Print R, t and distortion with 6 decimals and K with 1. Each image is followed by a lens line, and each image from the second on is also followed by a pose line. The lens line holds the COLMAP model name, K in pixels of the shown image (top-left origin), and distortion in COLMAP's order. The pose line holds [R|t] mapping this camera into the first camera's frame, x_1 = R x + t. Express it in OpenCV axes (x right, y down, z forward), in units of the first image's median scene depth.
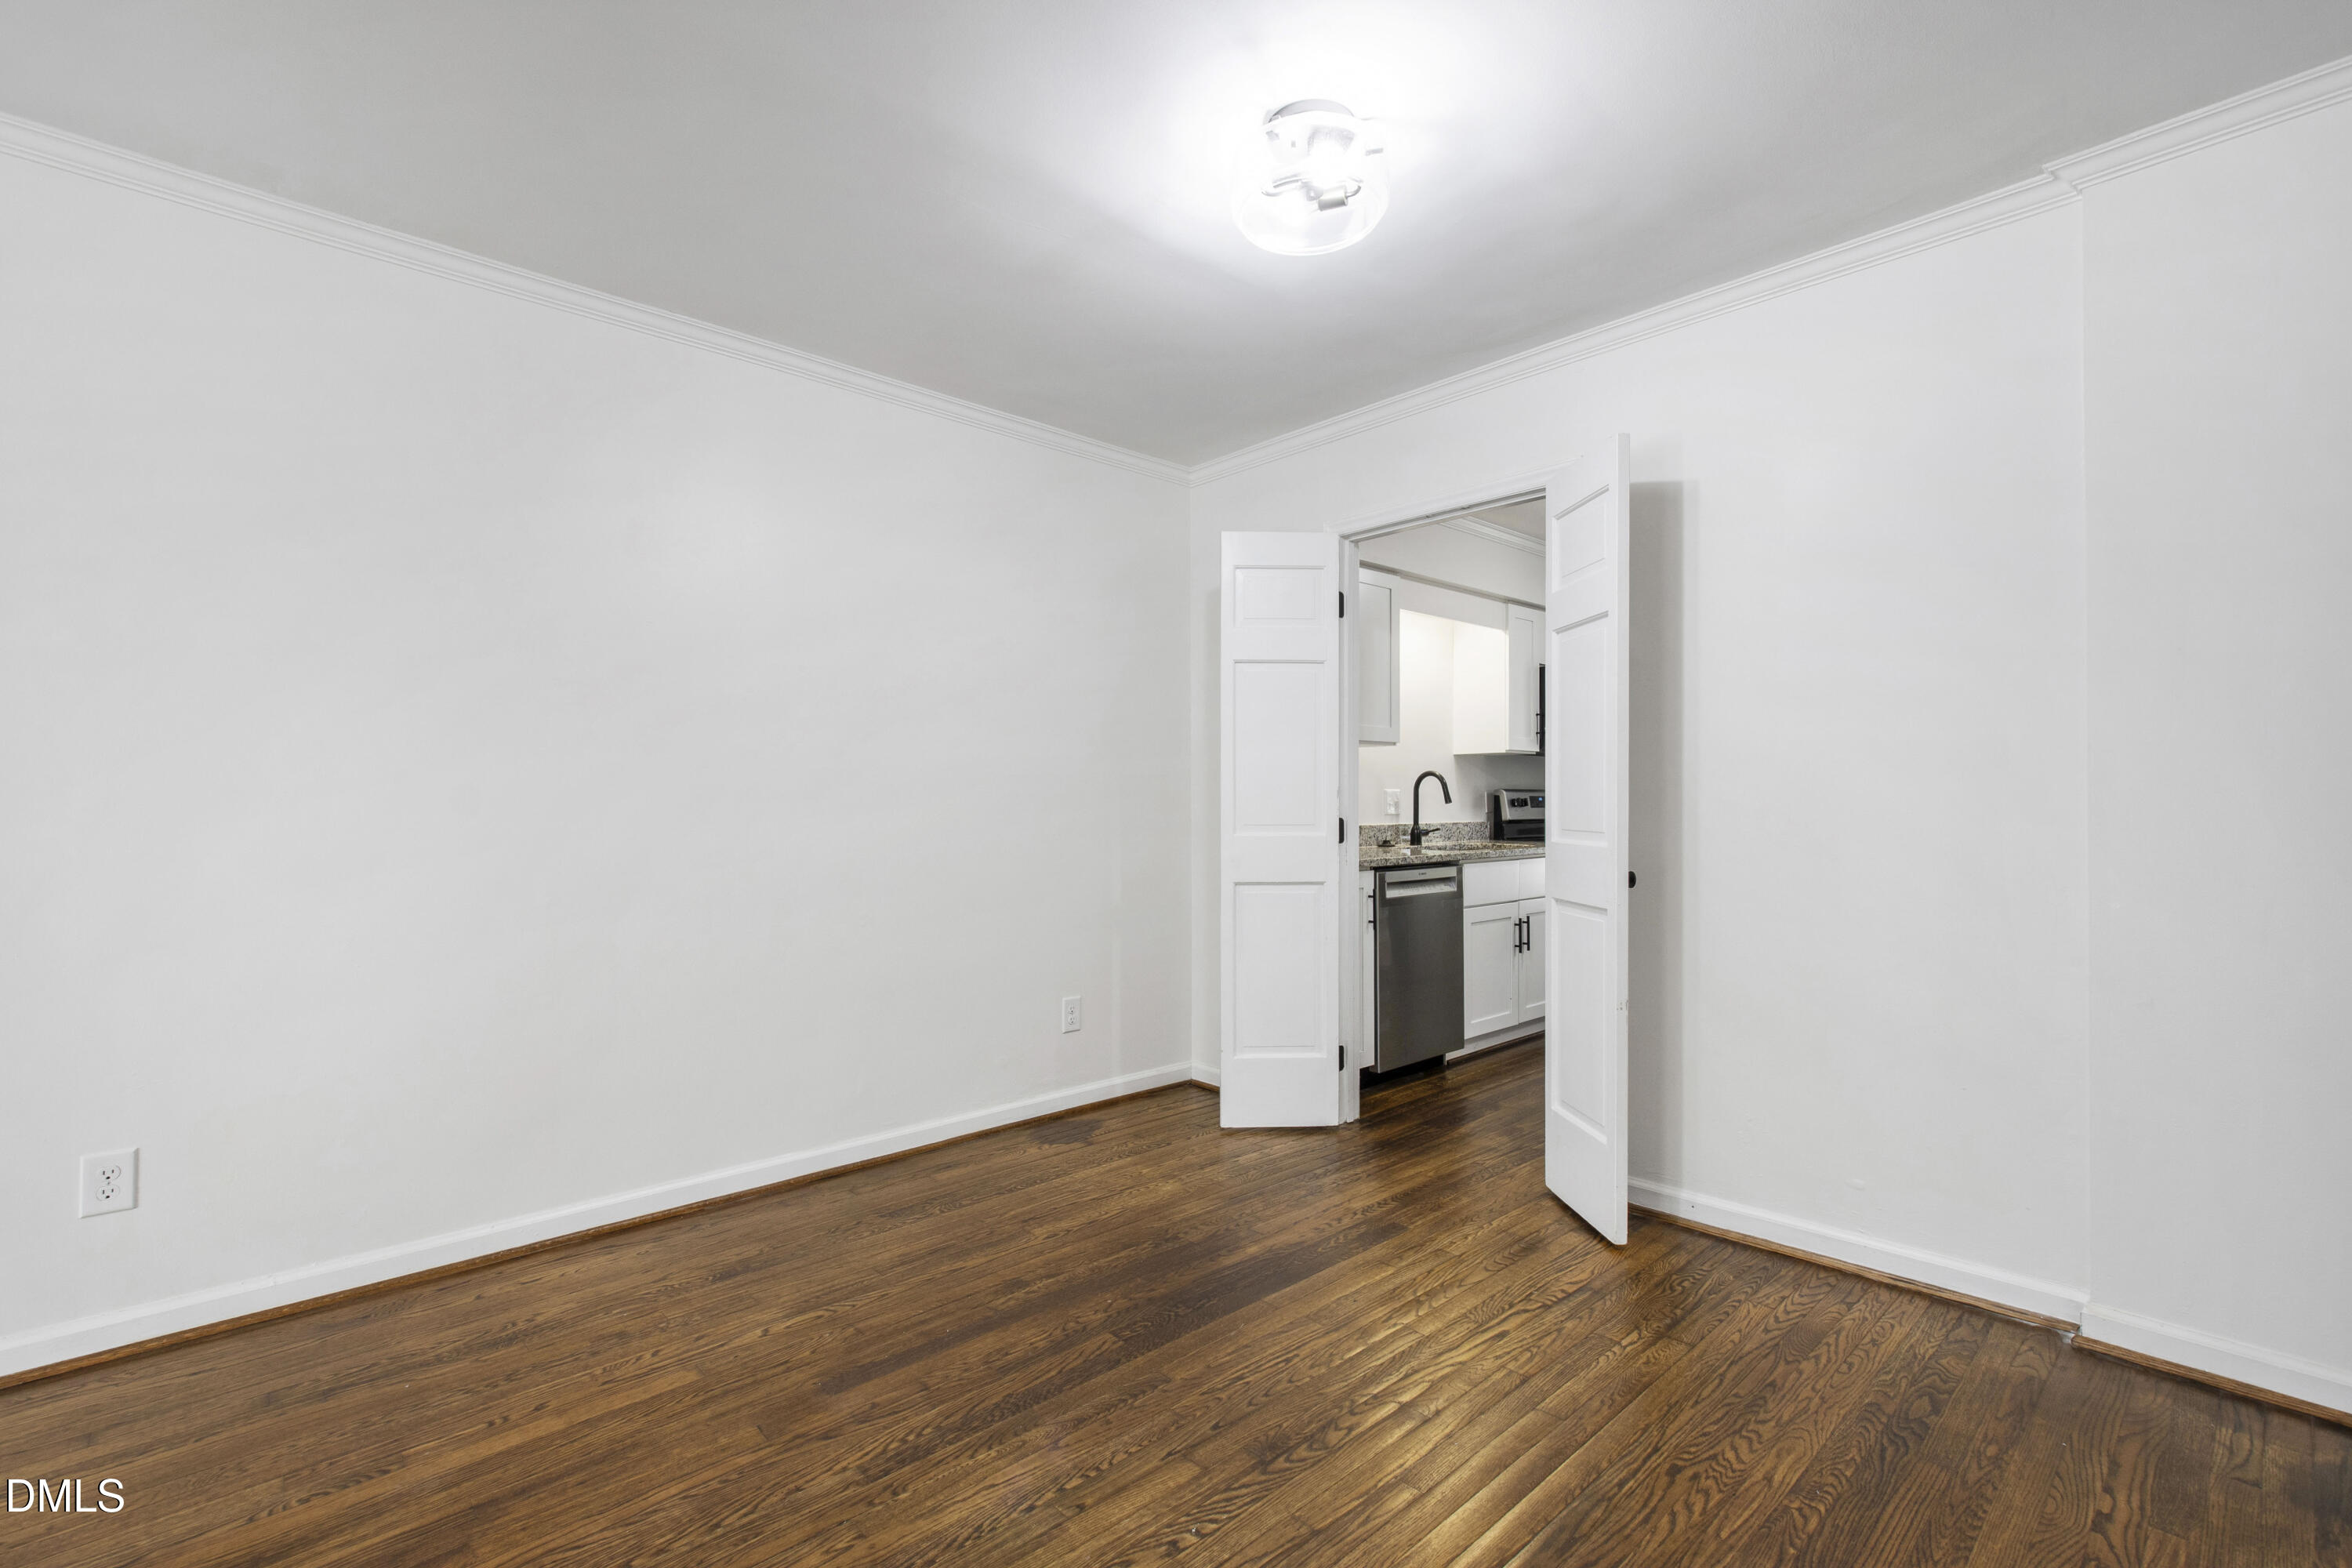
lens RADIAL K [[1045.4, 0, 1166.8], [0, 1045.4, 794.8], [0, 0, 1]] dist [0.005120, -0.000606]
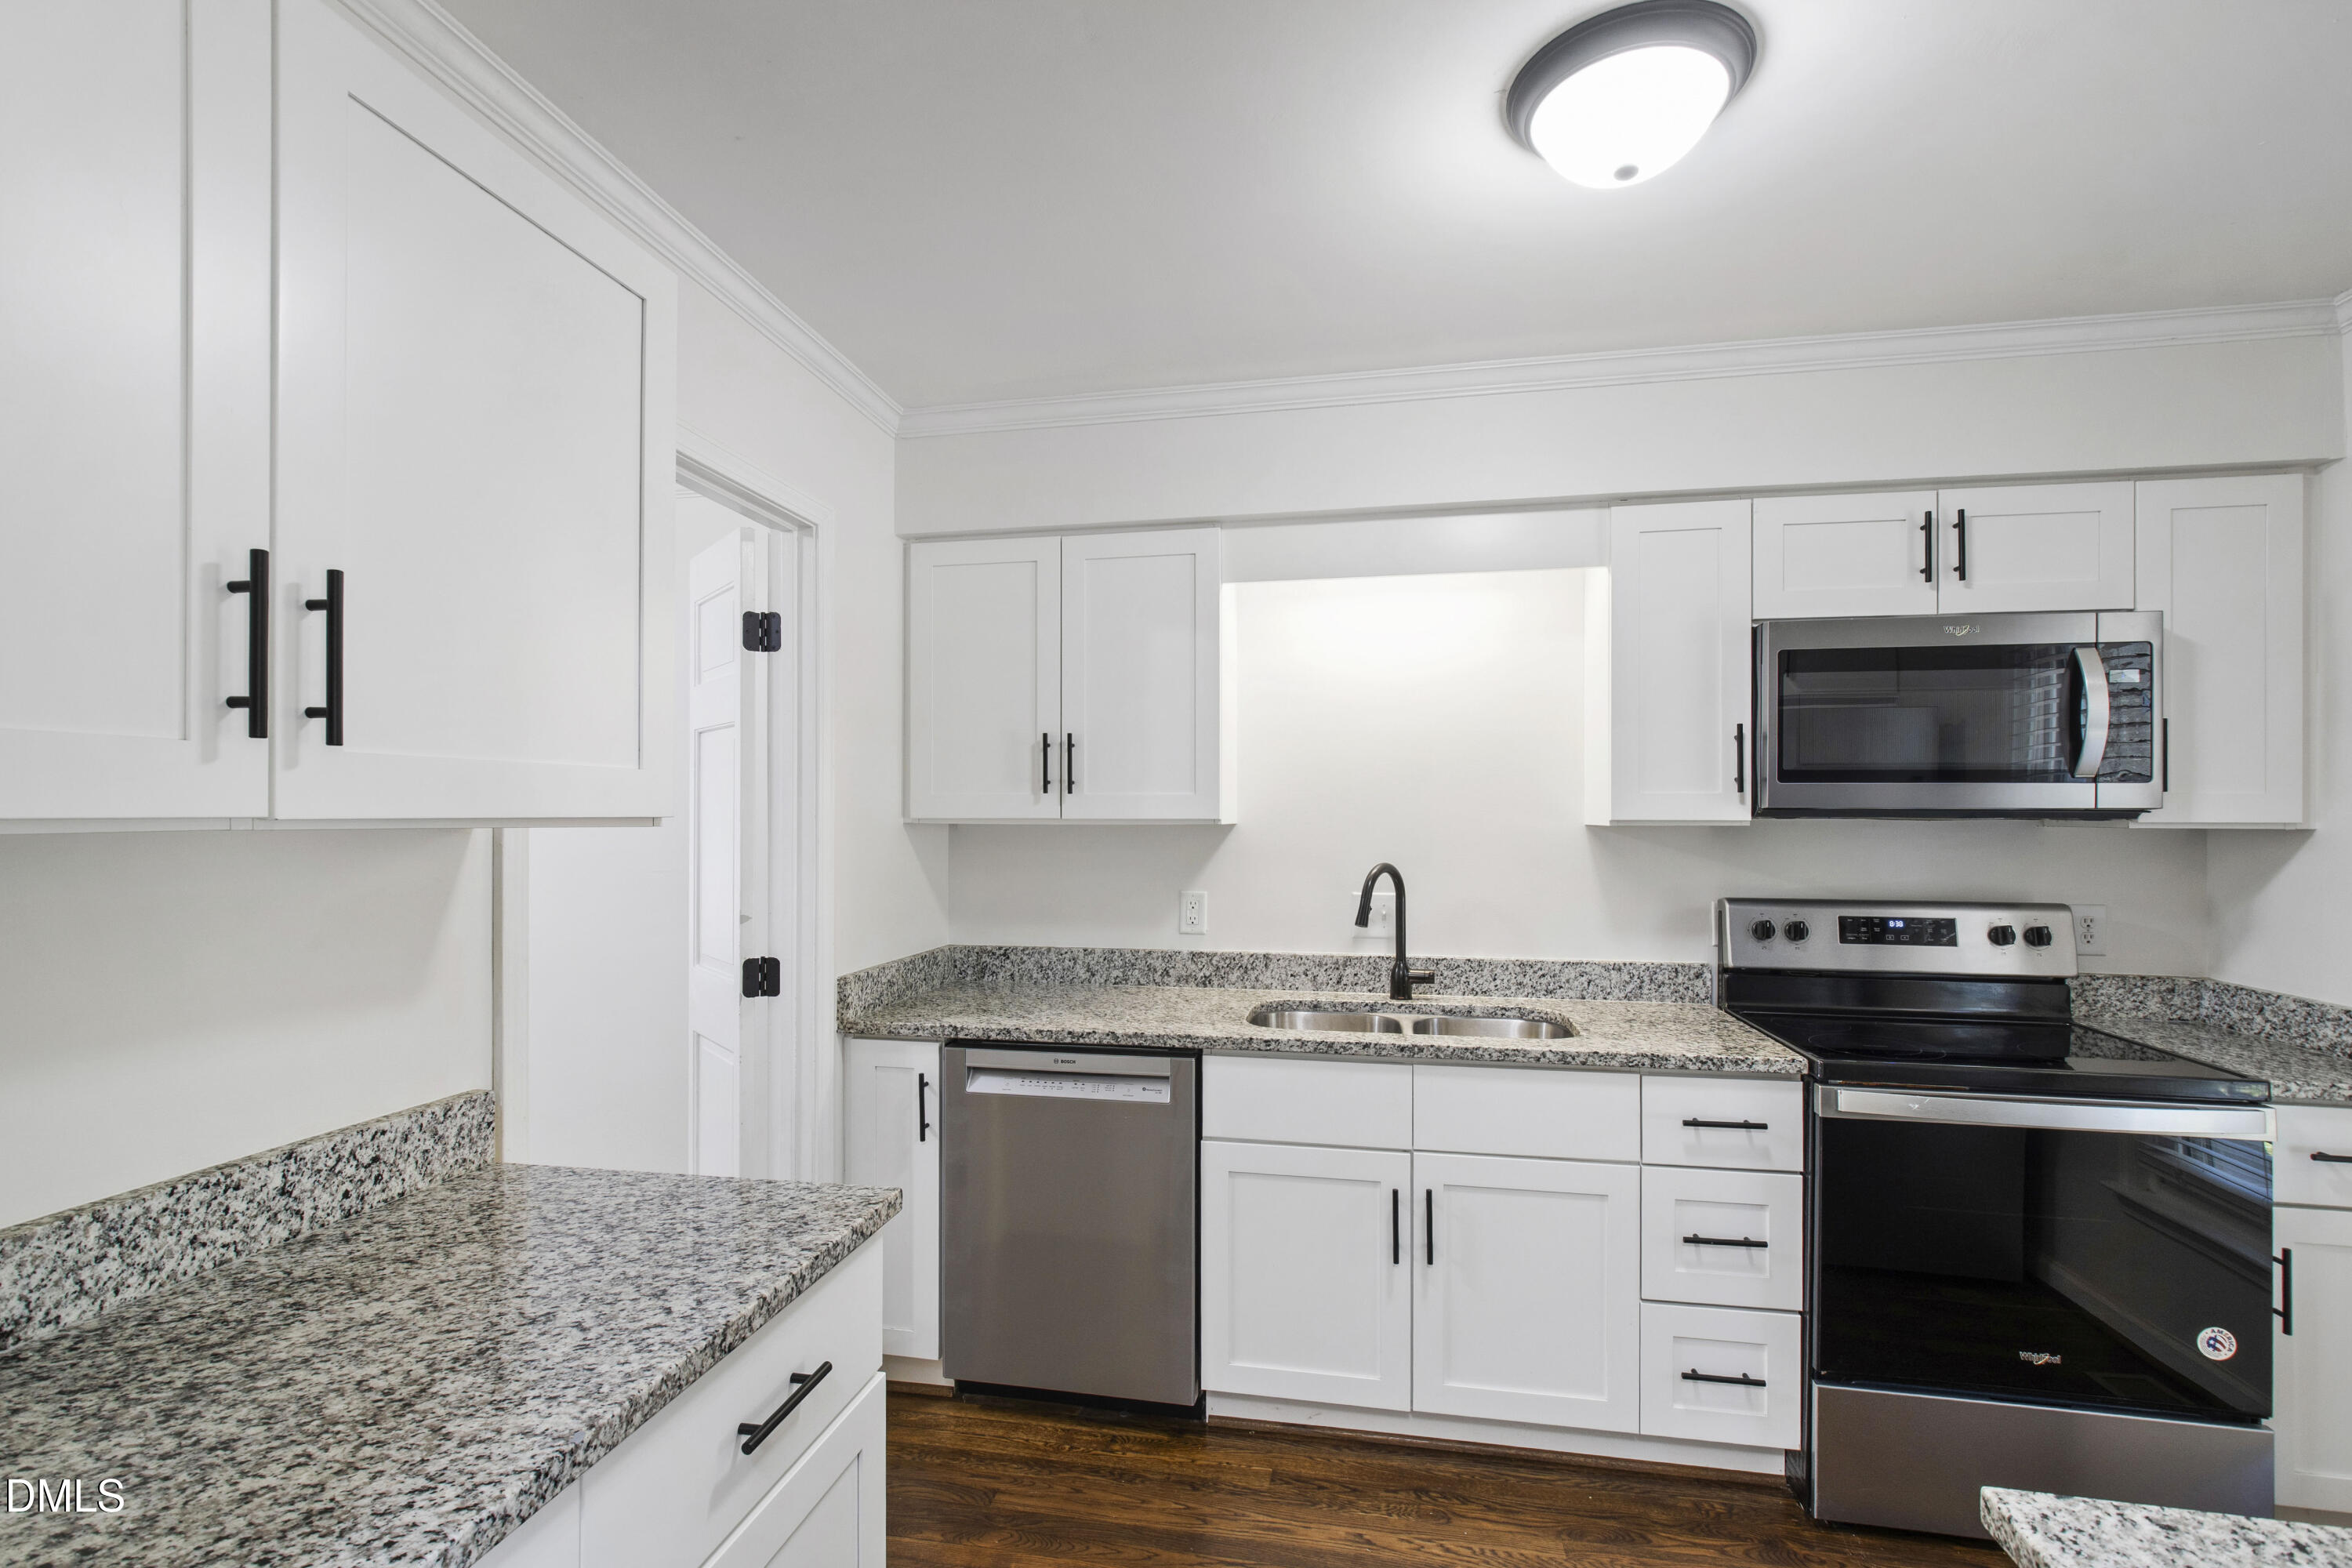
lens RADIAL K [[1045.4, 0, 1167.3], [0, 1045.4, 796.9], [0, 0, 1]] dist [0.005120, -0.000606]
pose [[0.596089, -0.013200, -0.802810, 0.599871], [0.002585, 0.999891, -0.014521, -0.048369], [0.802914, 0.006581, 0.596058, 0.578465]]
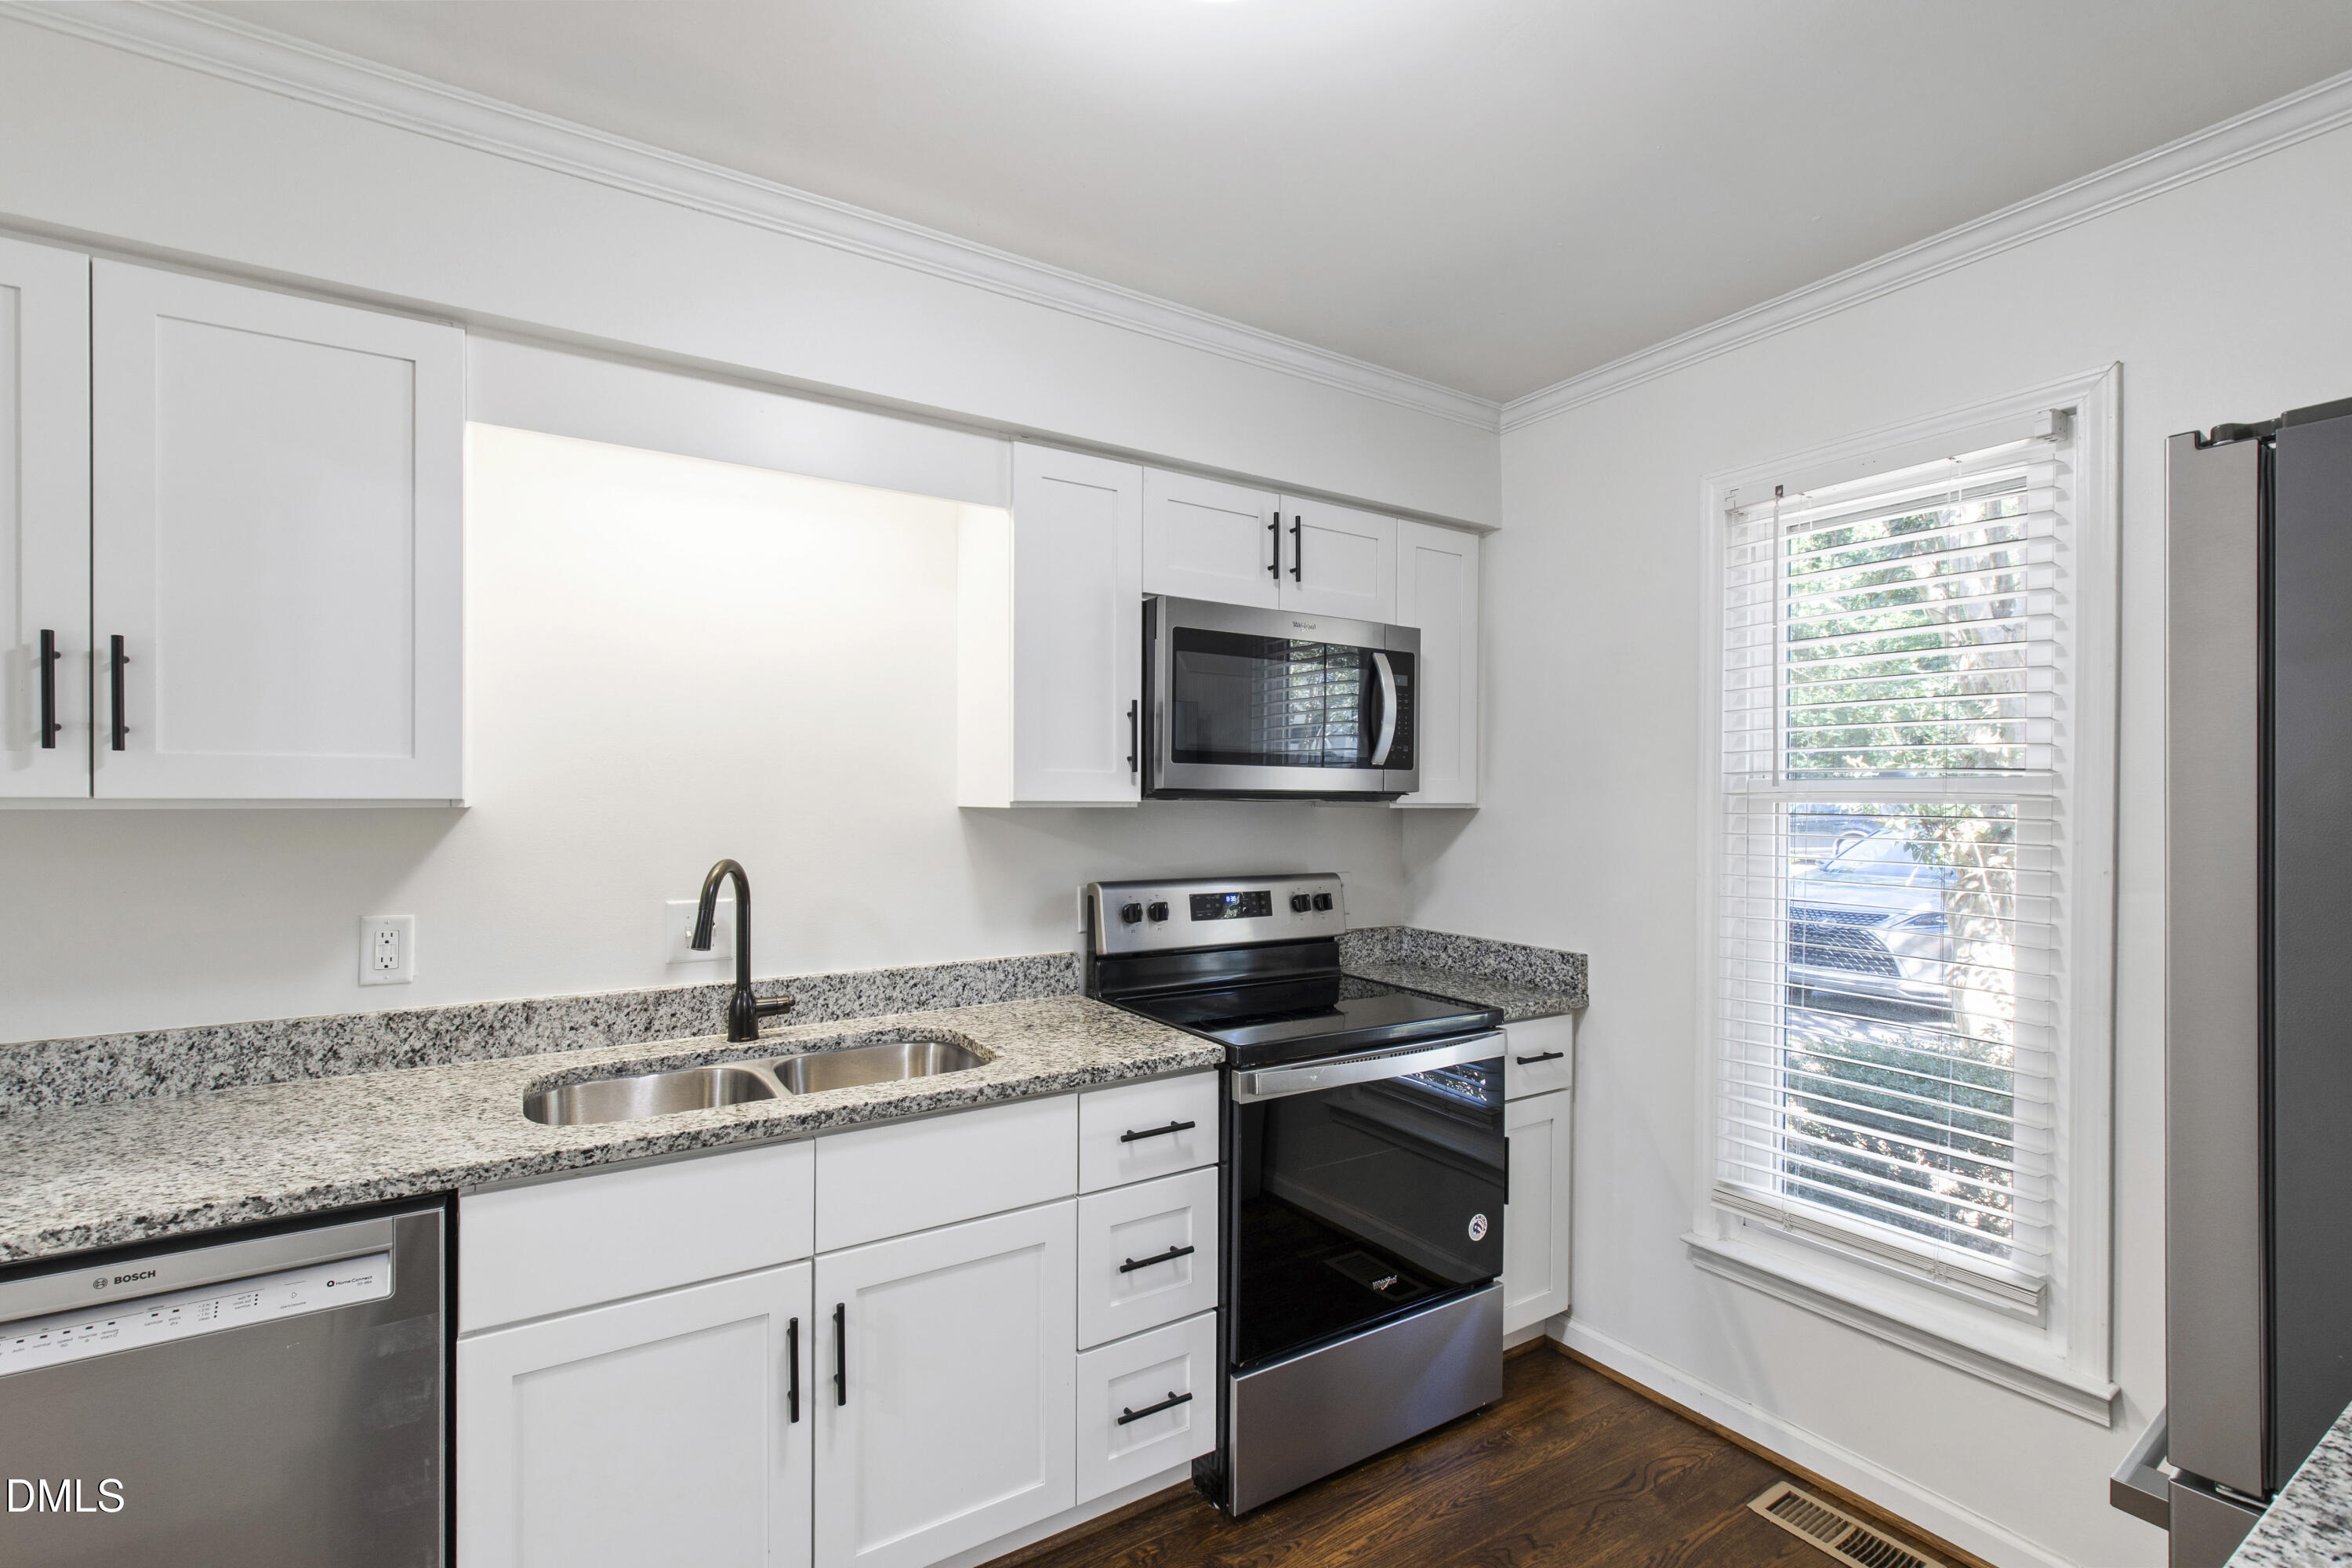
lens RADIAL K [[1045.4, 0, 1178.3], [0, 1045.4, 796.8], [0, 0, 1]] dist [0.005120, -0.000606]
pose [[0.983949, 0.003288, -0.178417, 0.476303], [-0.002916, 0.999993, 0.002347, -0.047068], [0.178424, -0.001790, 0.983952, 0.628398]]
